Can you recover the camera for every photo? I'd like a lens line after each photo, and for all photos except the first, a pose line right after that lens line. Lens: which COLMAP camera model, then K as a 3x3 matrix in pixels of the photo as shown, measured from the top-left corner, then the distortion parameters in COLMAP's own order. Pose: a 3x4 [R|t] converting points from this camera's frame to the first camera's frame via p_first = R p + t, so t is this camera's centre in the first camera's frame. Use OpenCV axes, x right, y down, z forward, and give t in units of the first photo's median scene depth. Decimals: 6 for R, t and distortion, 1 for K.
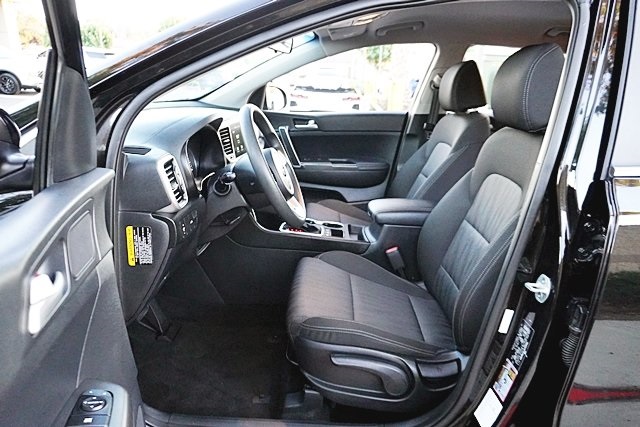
lens RADIAL K [[430.2, 0, 320.0], [0, 430.2, 213.5], [0, 0, 1]] dist [-0.044976, 0.035461]
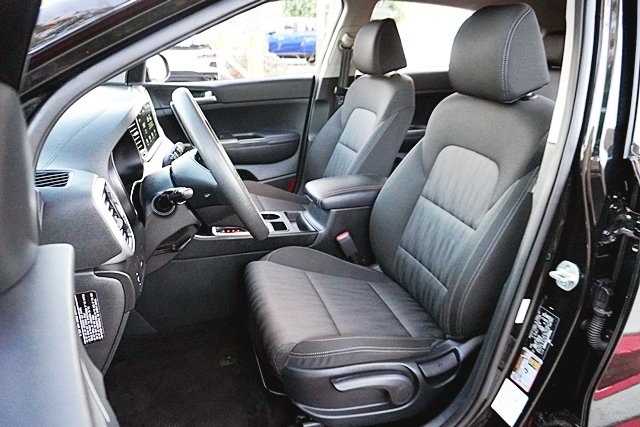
lens RADIAL K [[430.2, 0, 320.0], [0, 430.2, 213.5], [0, 0, 1]] dist [-0.044976, 0.035461]
pose [[0.942002, -0.145551, 0.302402, -0.148552], [0.114624, 0.986410, 0.117715, -0.076119], [-0.315426, -0.076225, 0.945884, 0.156278]]
